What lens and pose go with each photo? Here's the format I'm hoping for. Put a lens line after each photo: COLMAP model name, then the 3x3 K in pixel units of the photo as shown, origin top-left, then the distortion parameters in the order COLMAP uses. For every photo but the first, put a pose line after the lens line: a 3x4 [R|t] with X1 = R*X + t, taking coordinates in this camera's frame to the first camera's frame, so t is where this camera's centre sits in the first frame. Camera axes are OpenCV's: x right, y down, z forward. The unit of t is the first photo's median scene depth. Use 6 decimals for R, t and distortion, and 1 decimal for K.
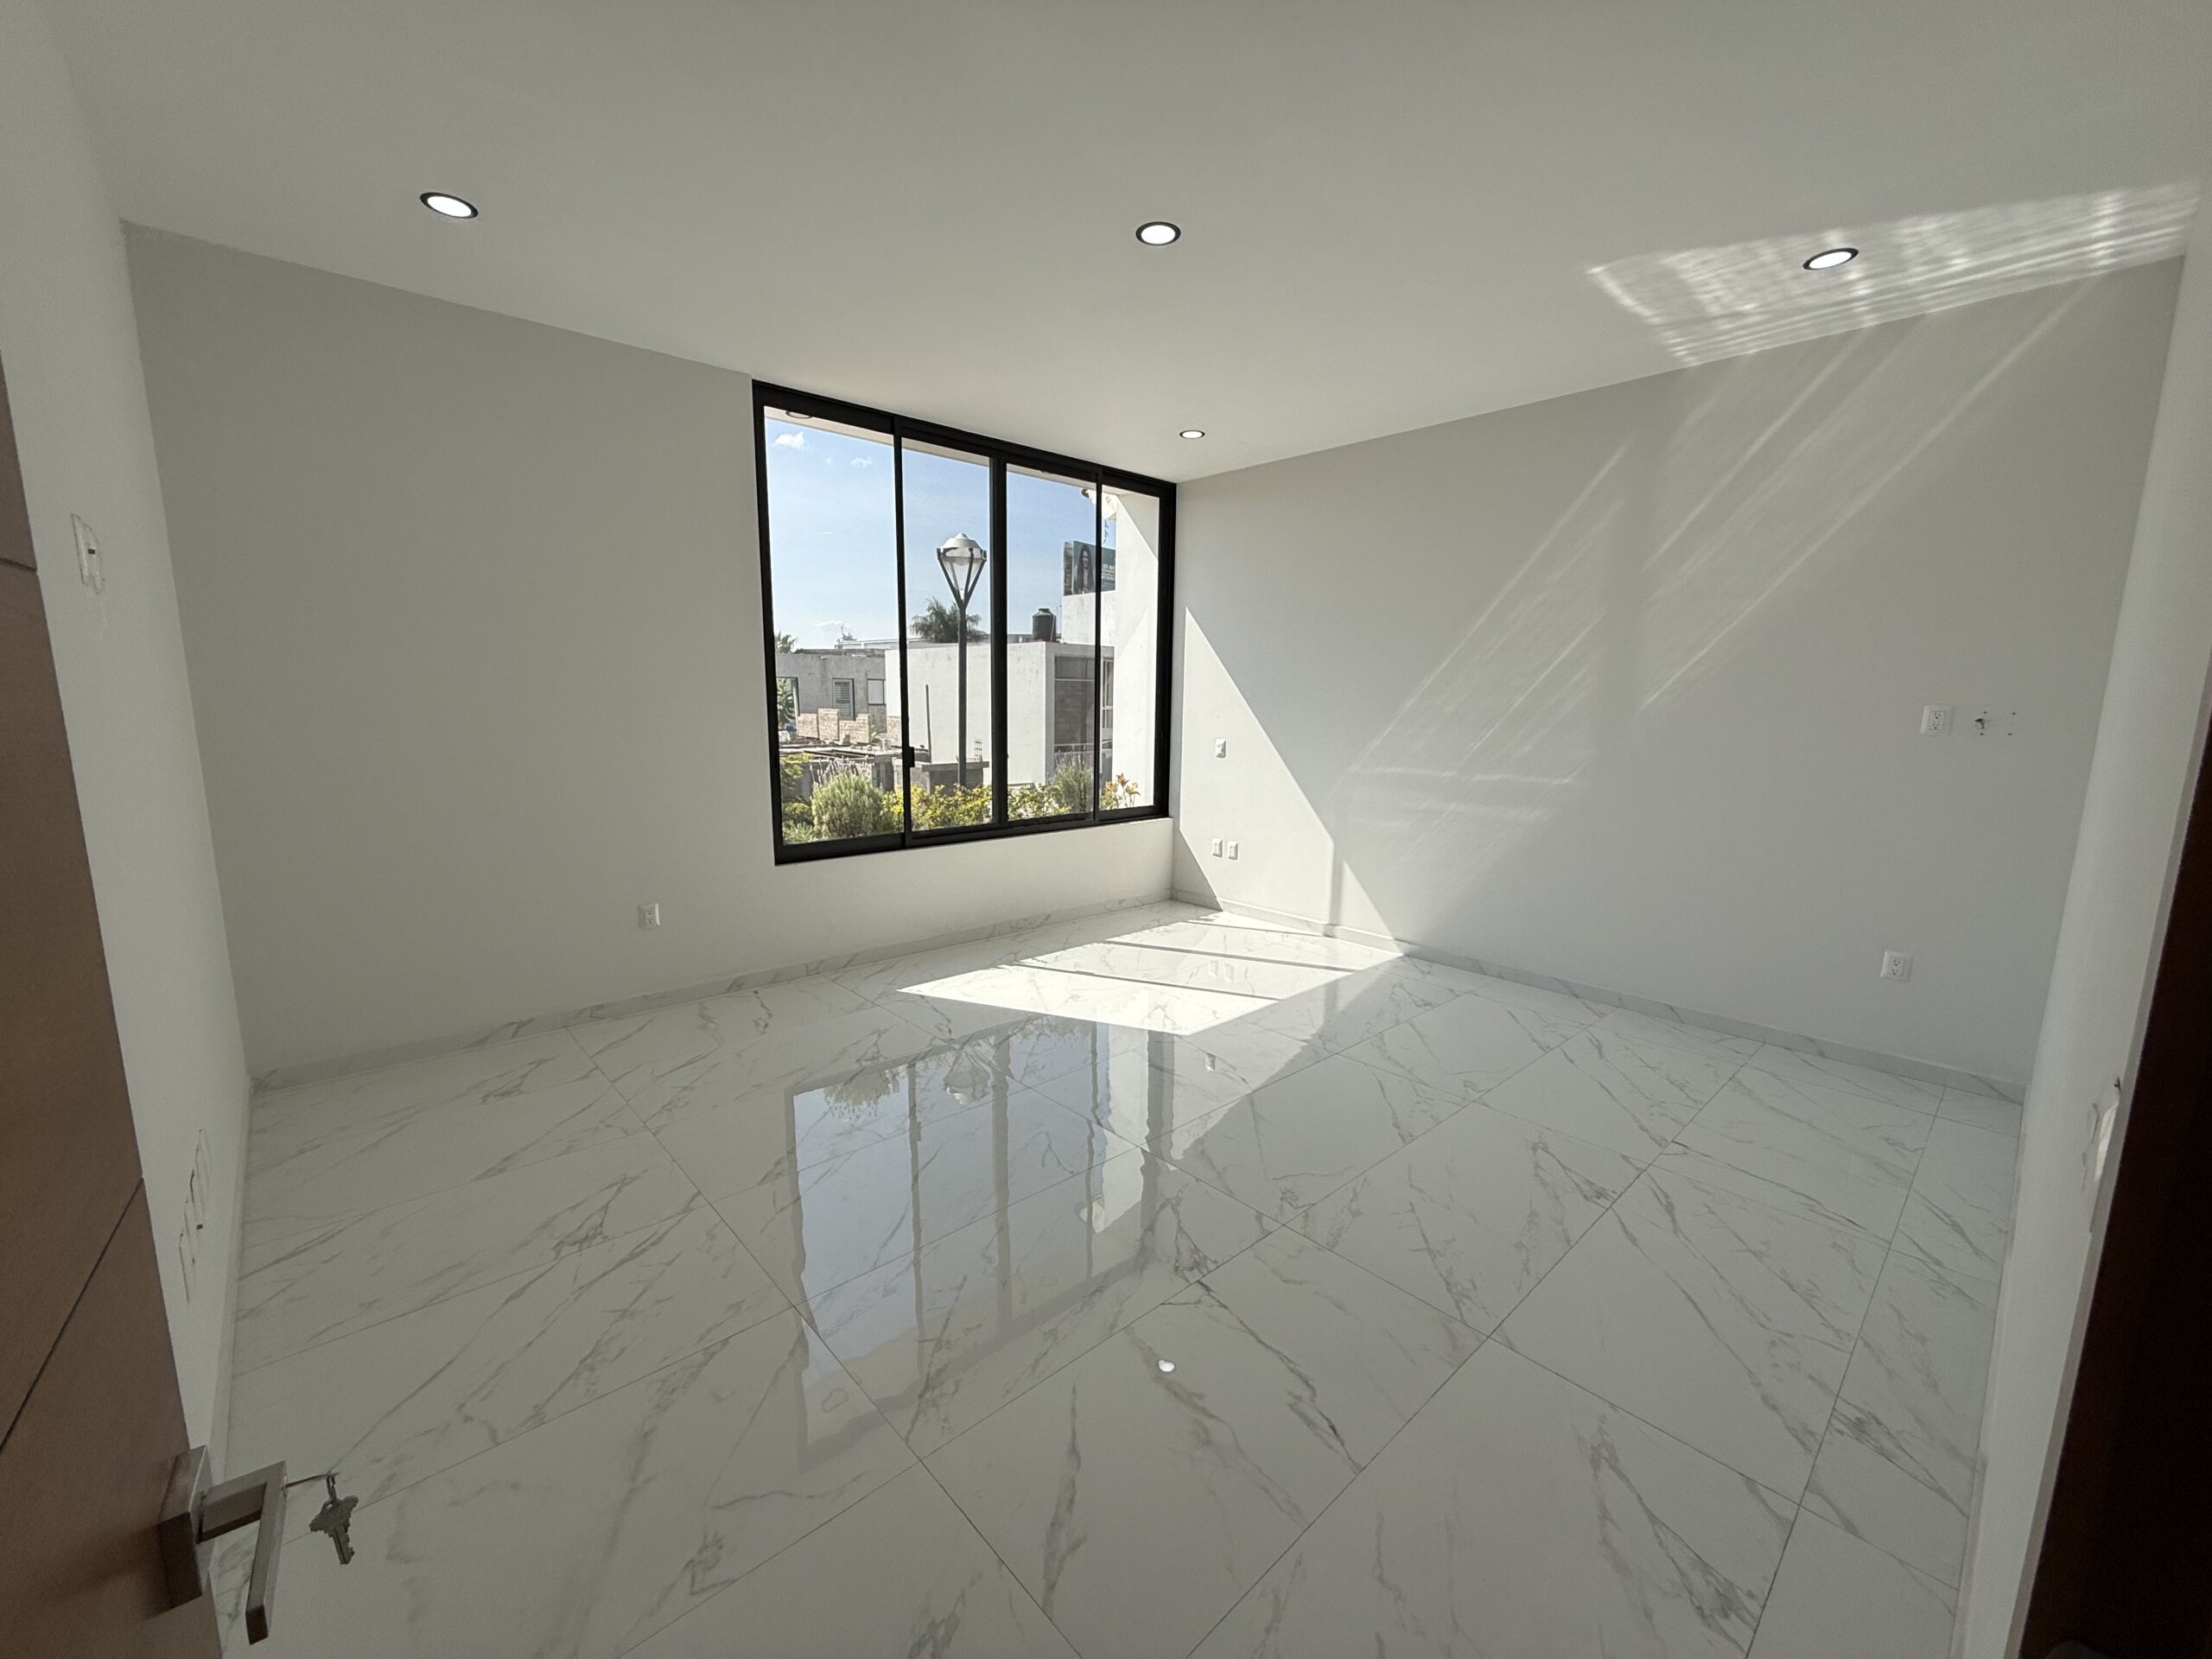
lens RADIAL K [[882.3, 0, 1101.7], [0, 882.3, 822.1], [0, 0, 1]] dist [-0.000387, 0.000868]
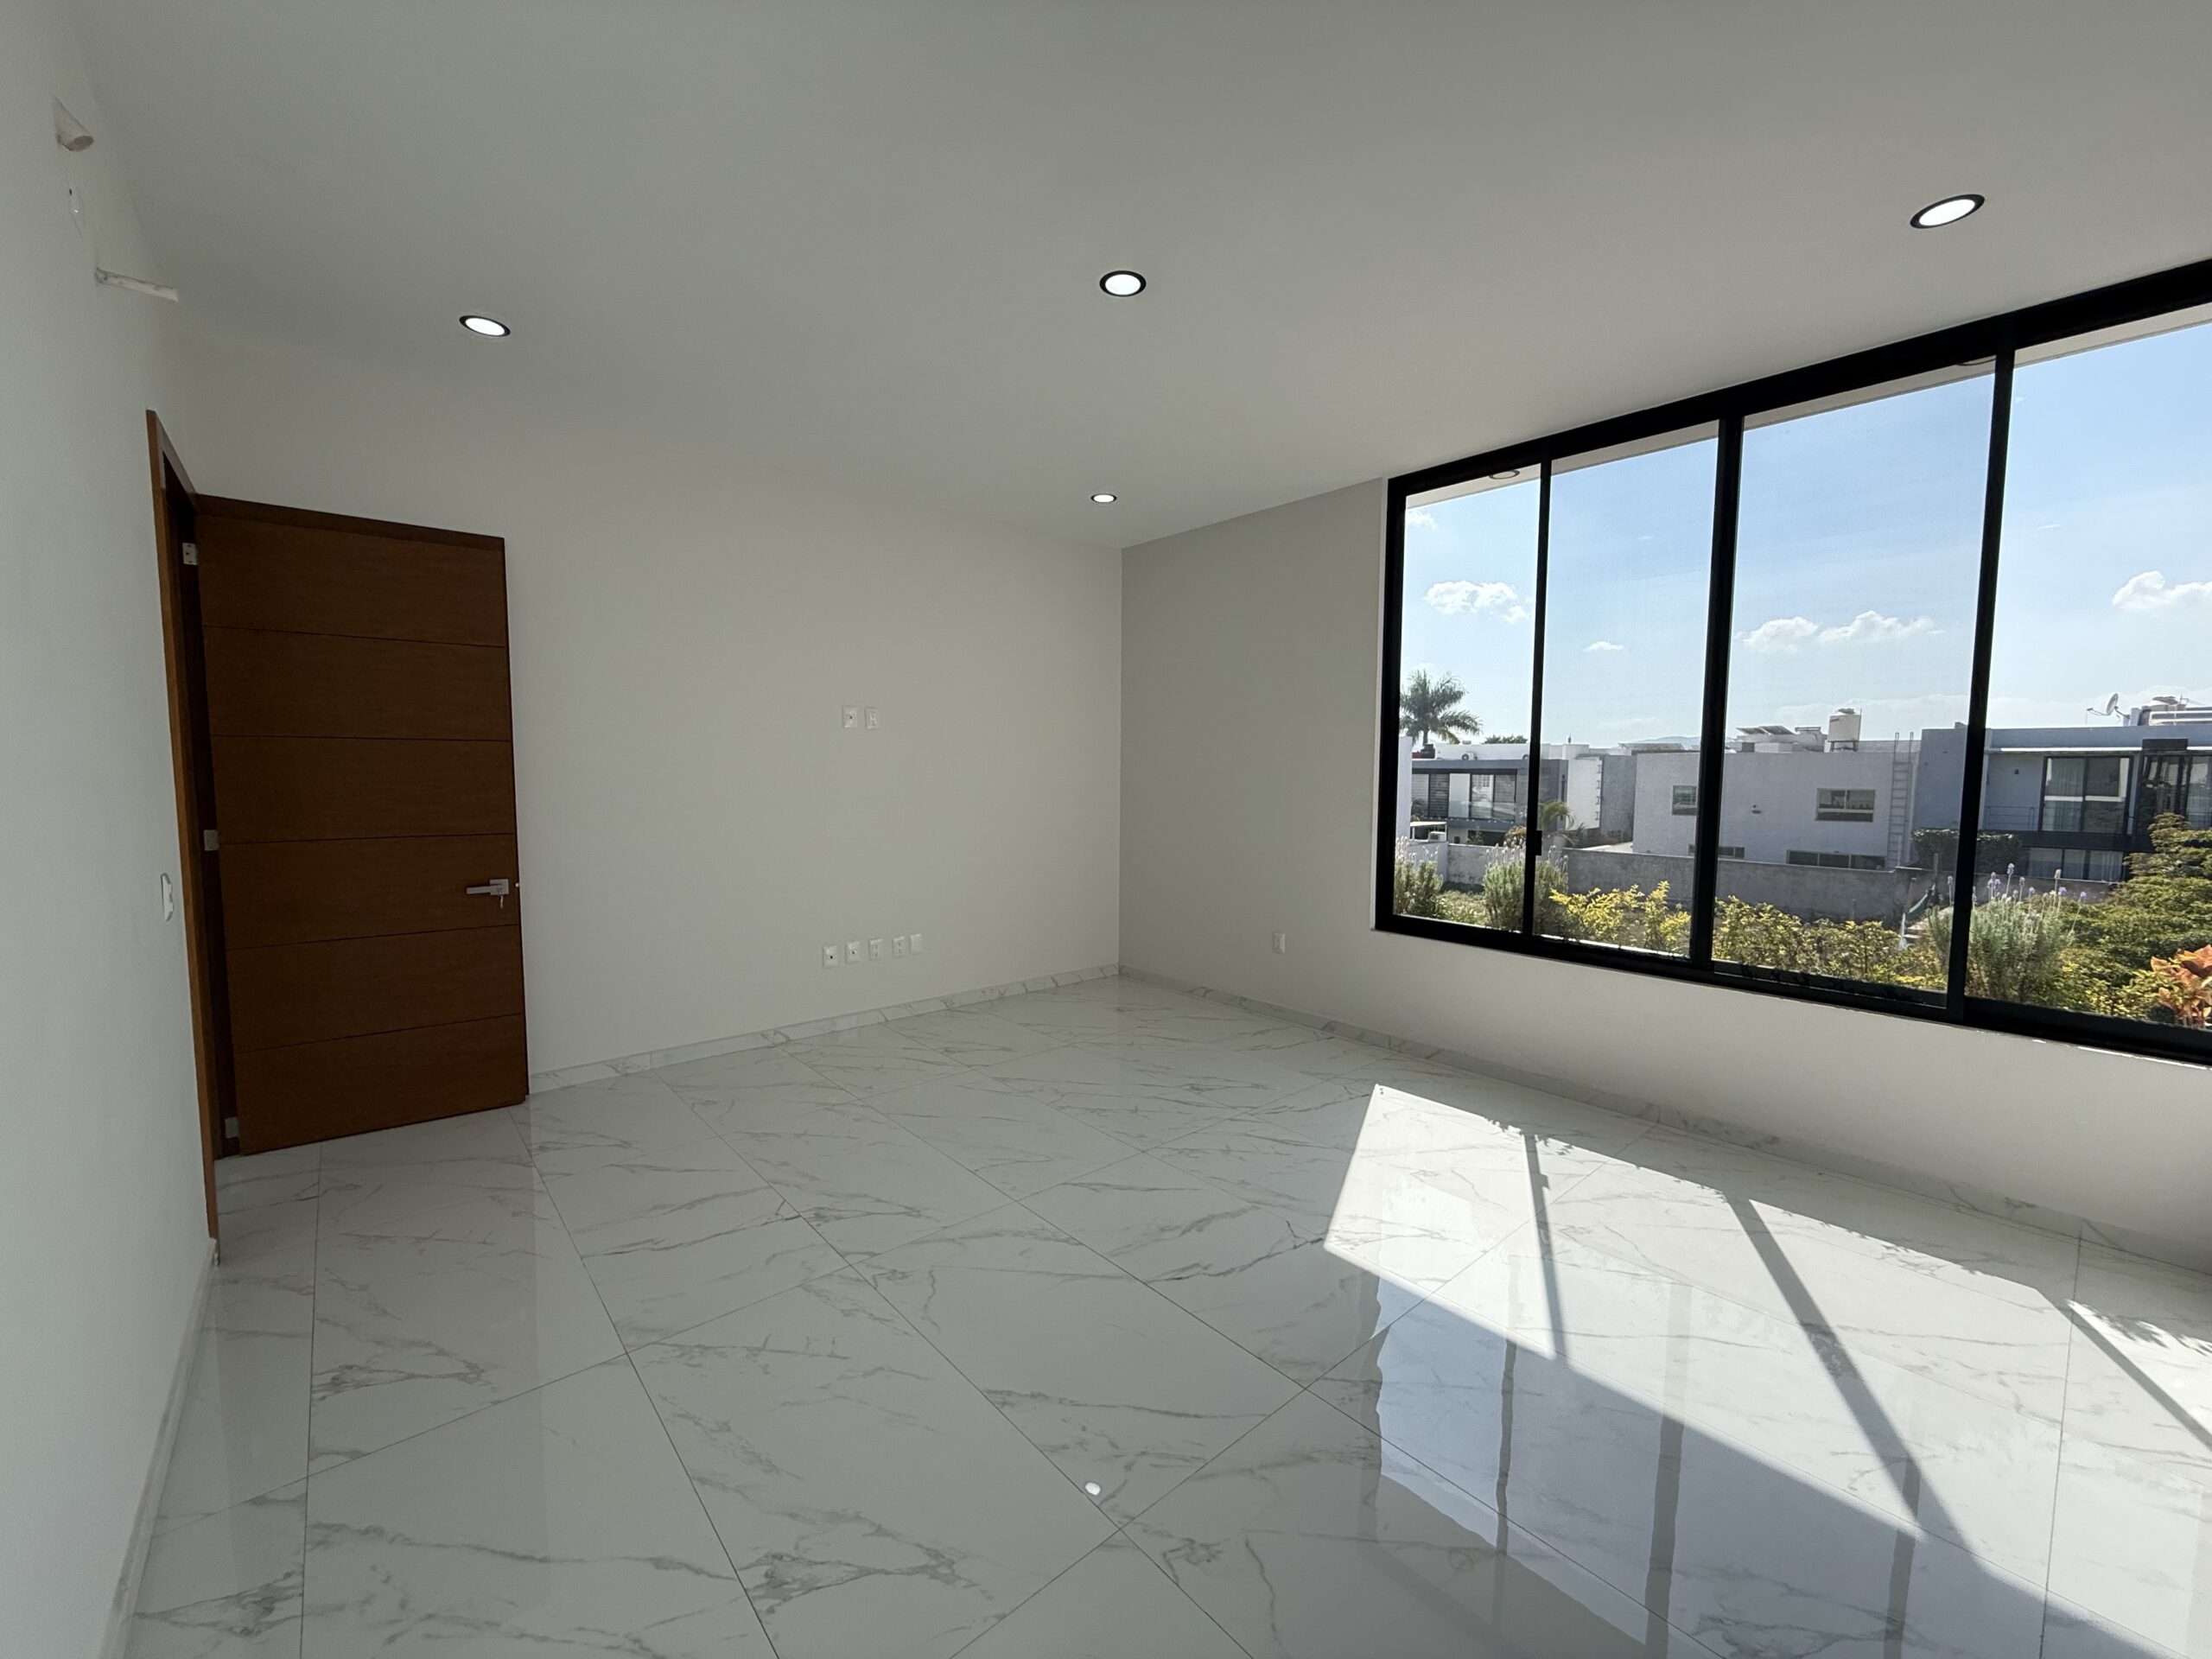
lens RADIAL K [[882.3, 0, 1119.2], [0, 882.3, 834.5], [0, 0, 1]] dist [-0.000387, 0.000868]
pose [[-0.013014, 0.066829, -0.997680, 0.730515], [-0.151916, 0.986049, 0.068032, -0.096064], [0.988308, 0.152449, -0.002680, 0.753968]]
